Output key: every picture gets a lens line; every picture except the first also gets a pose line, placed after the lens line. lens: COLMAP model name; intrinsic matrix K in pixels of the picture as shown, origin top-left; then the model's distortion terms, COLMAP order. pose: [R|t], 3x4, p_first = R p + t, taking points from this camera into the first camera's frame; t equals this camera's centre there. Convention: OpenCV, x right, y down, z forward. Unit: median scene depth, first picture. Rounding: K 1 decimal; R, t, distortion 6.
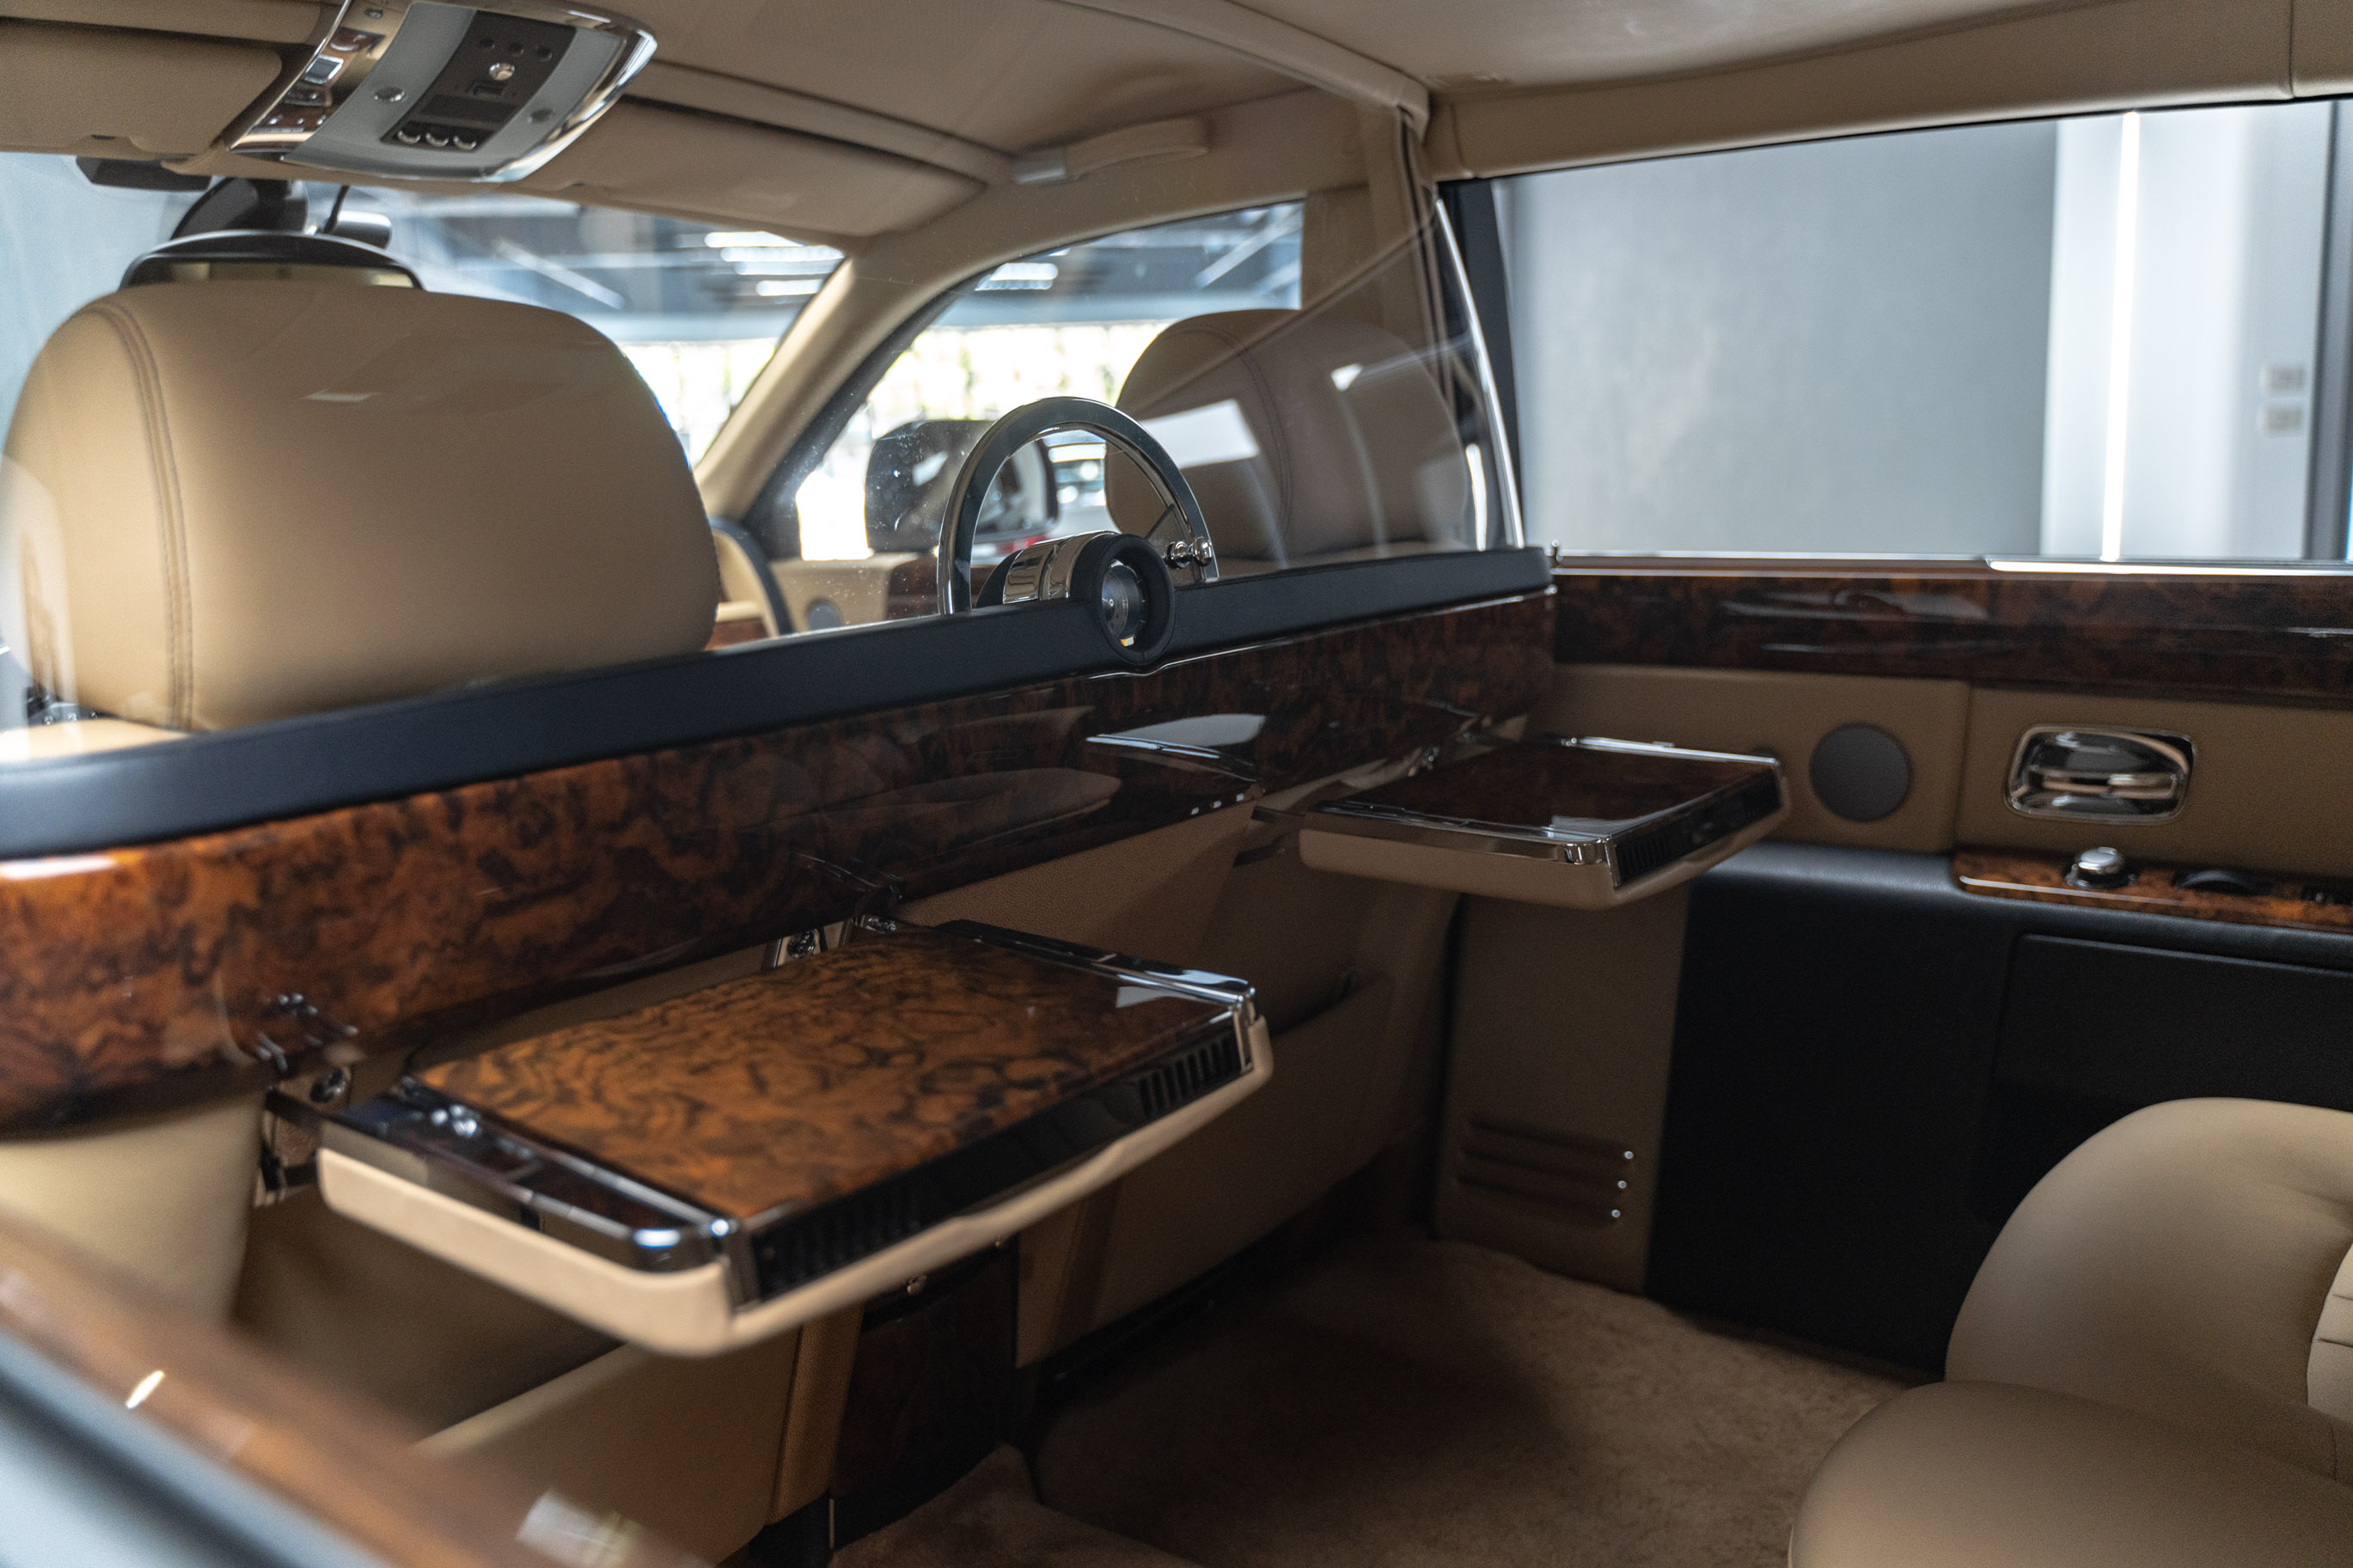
lens RADIAL K [[1879.4, 0, 1165.5], [0, 1879.4, 781.2], [0, 0, 1]] dist [-0.000167, -0.004107]
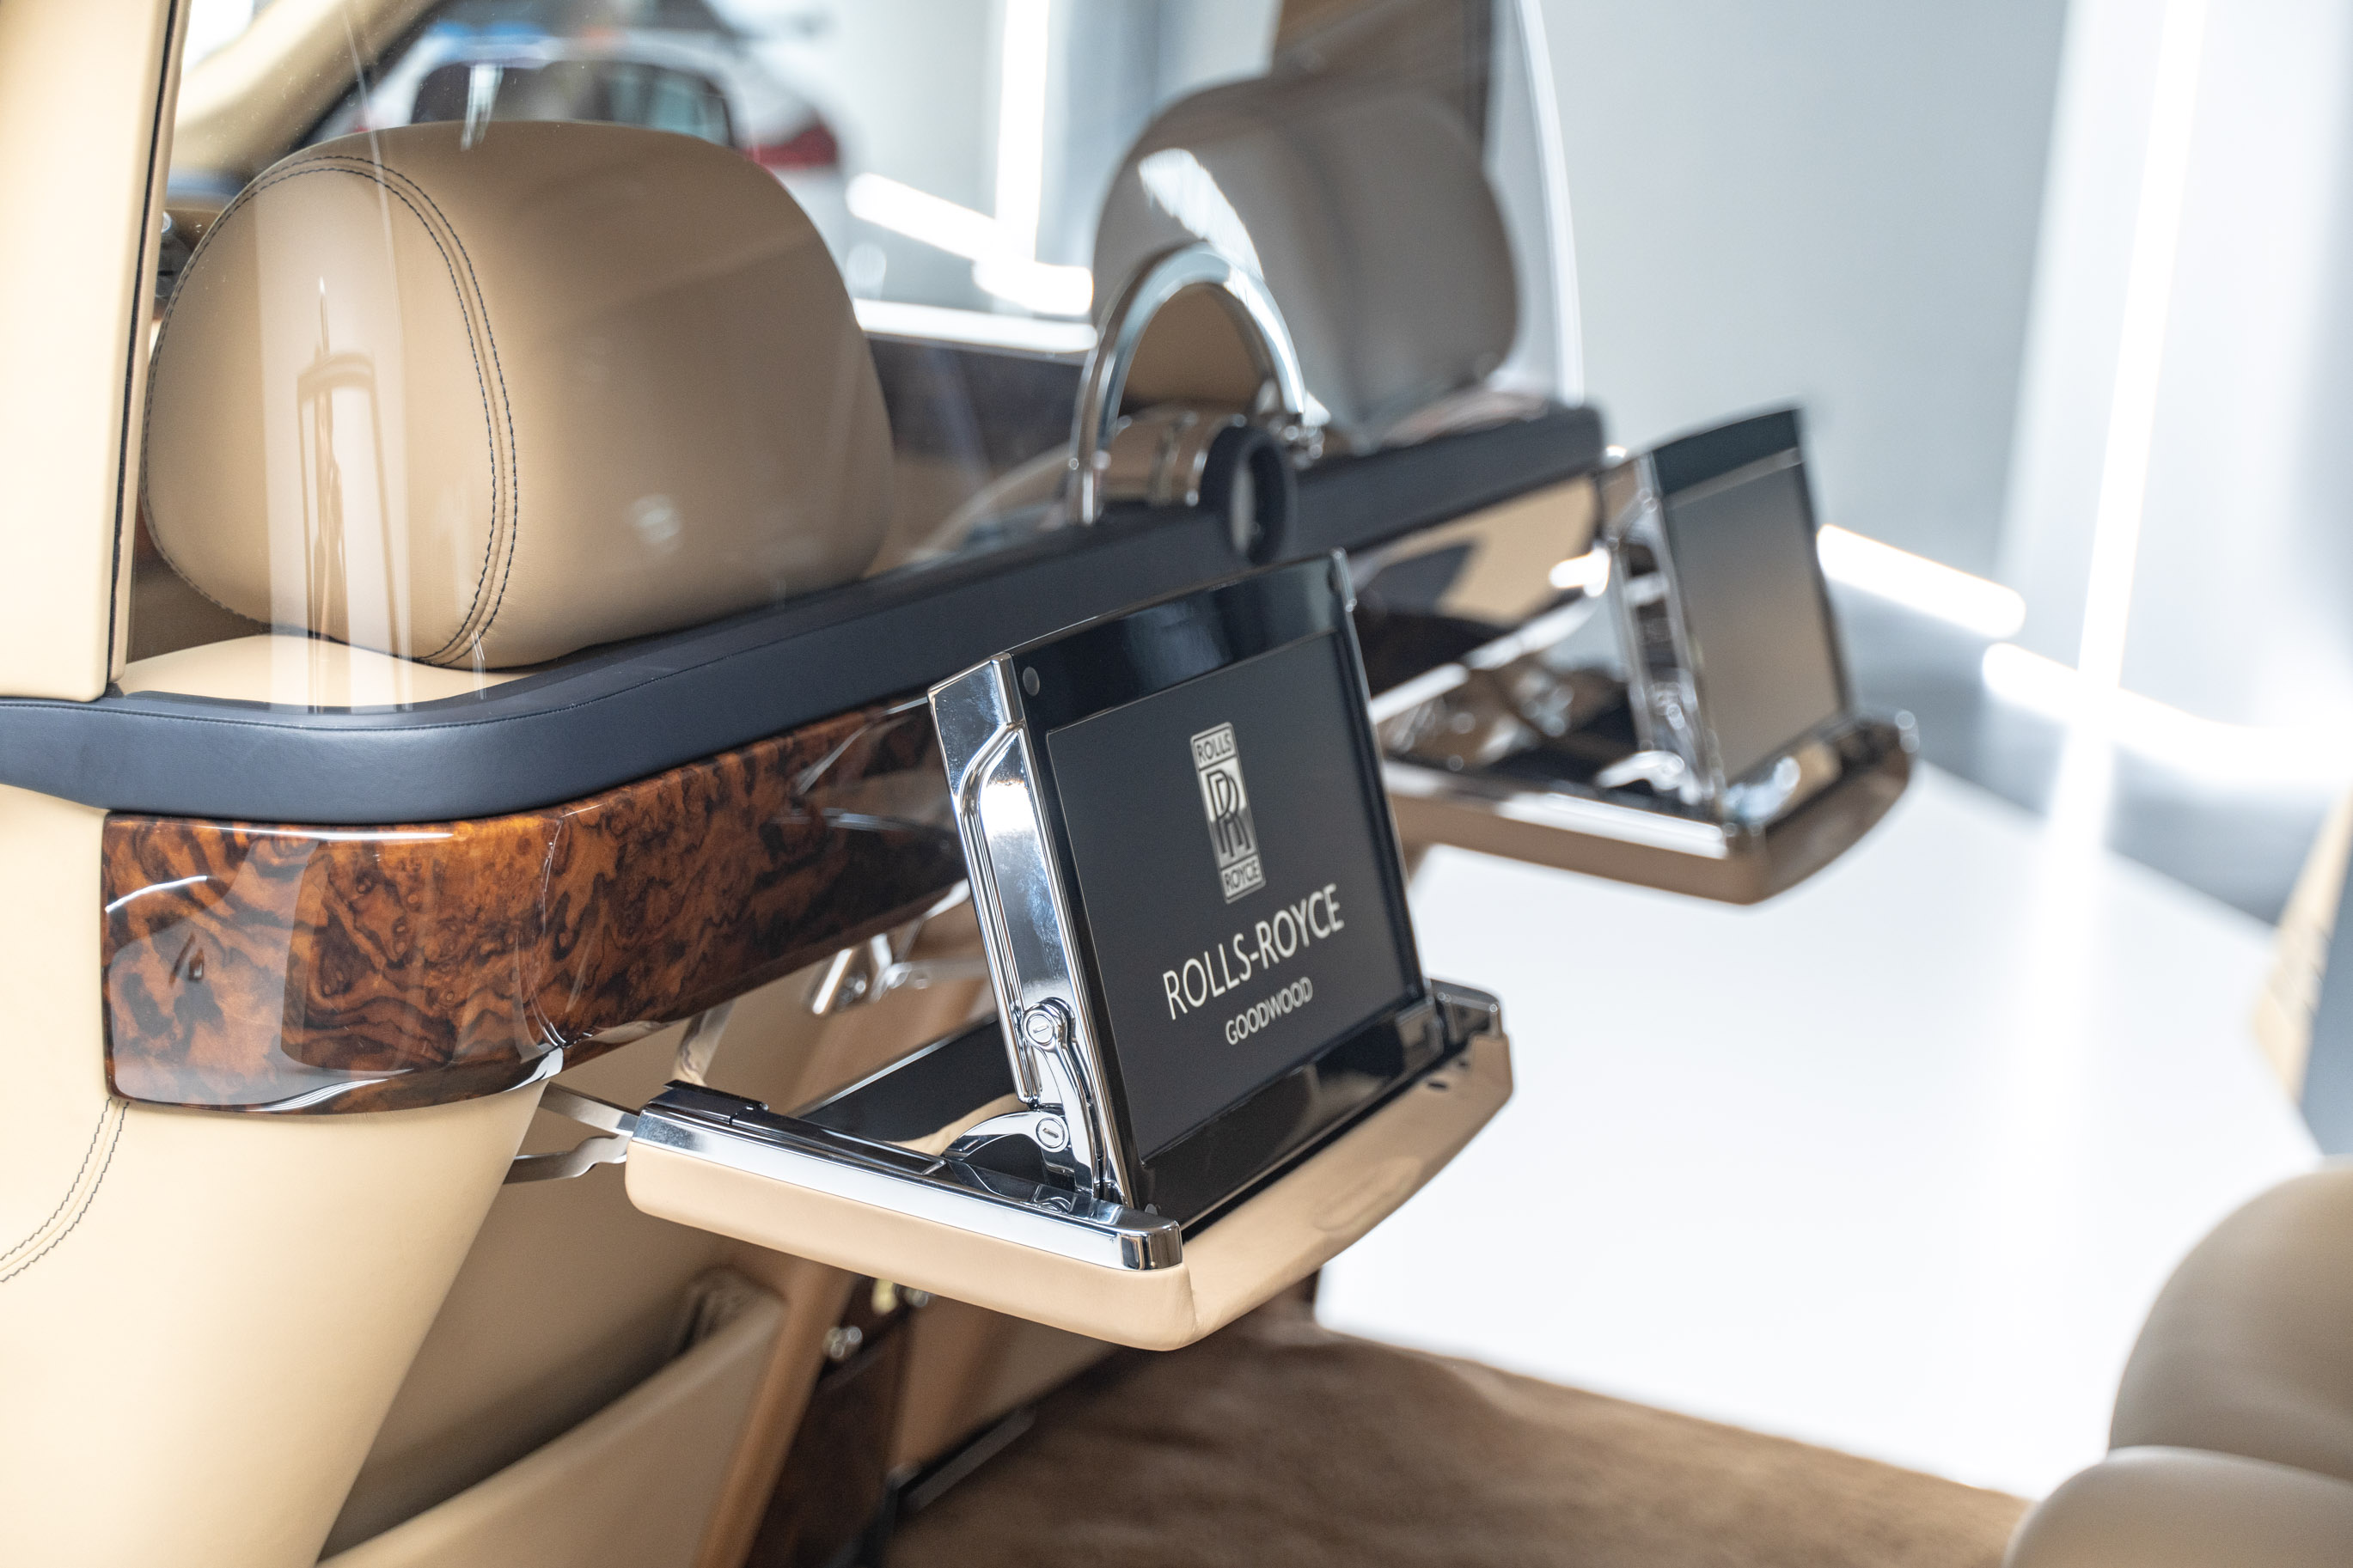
lens RADIAL K [[3550.1, 0, 1174.1], [0, 3550.1, 782.3], [0, 0, 1]] dist [-0.004277, 0.019085]
pose [[0.970230, 0.053752, 0.236147, -0.577007], [-0.069398, 0.995875, 0.058448, -0.091918], [-0.232031, -0.073097, 0.969958, -0.686747]]
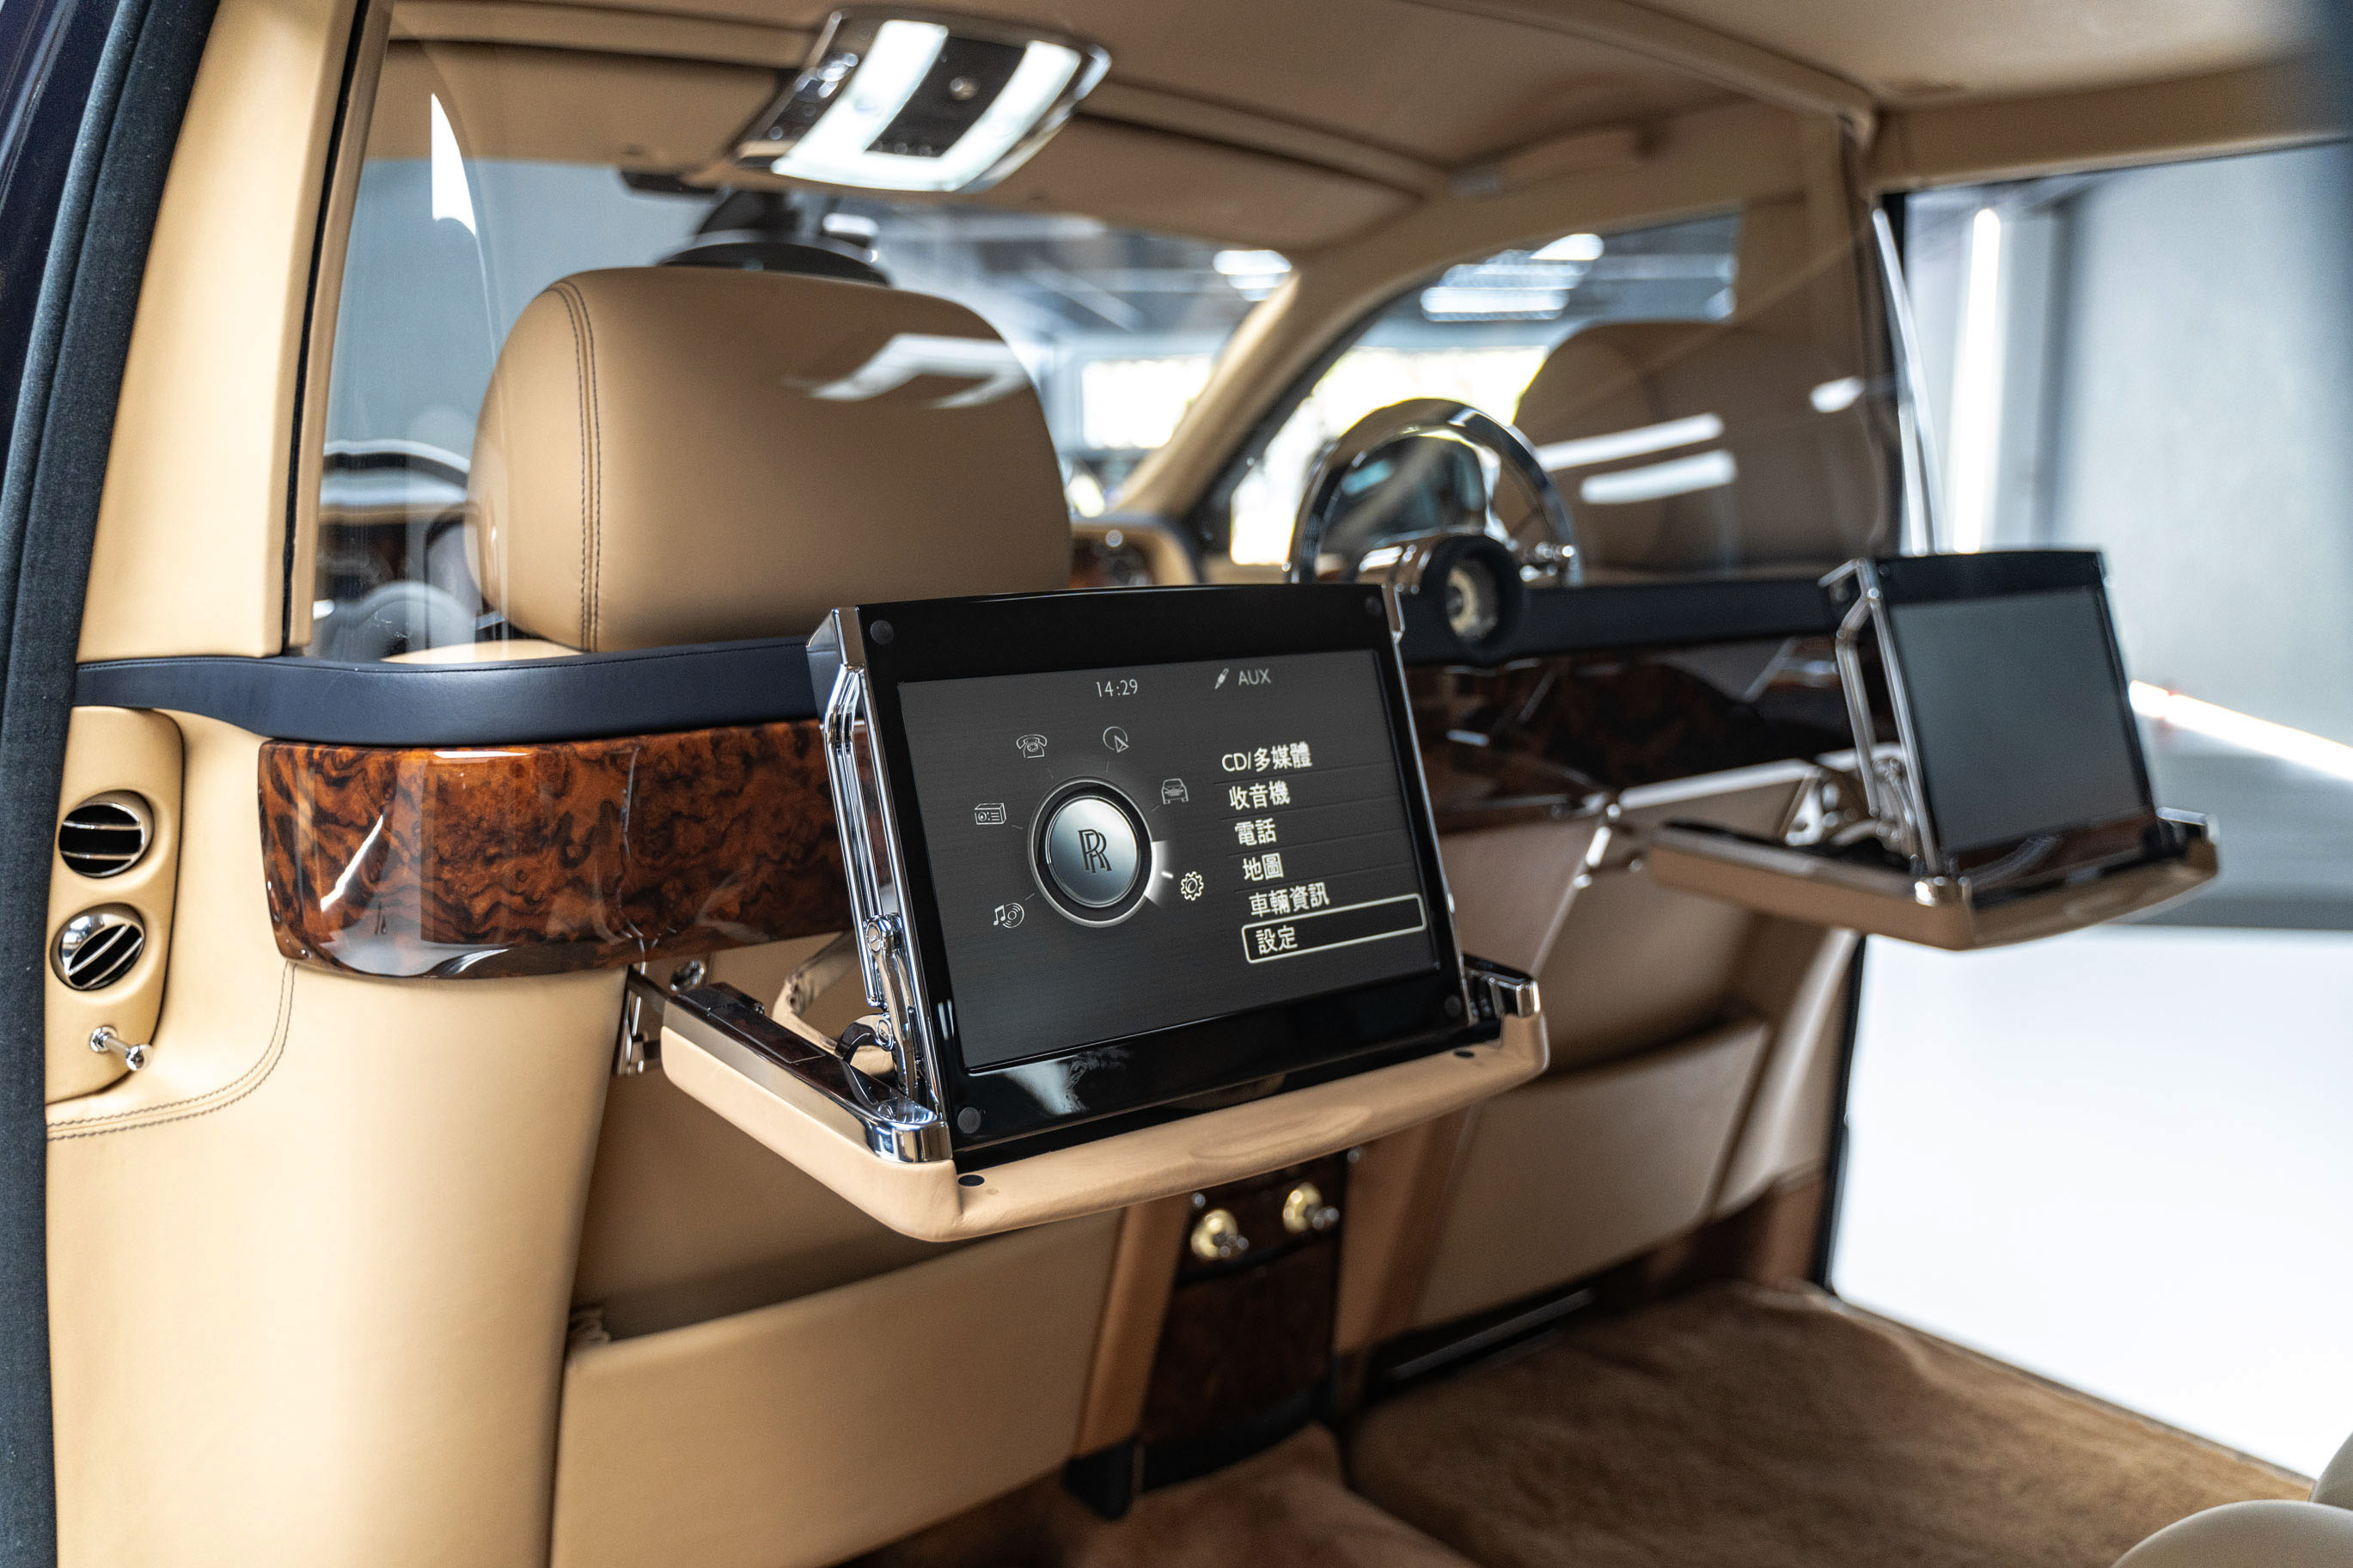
lens RADIAL K [[1879.4, 0, 1165.5], [0, 1879.4, 781.2], [0, 0, 1]] dist [-0.000167, -0.004107]
pose [[0.966017, 0.079068, -0.246090, 0.106456], [-0.081875, 0.996642, -0.001179, 0.023980], [0.245170, 0.021288, 0.969246, -0.028819]]
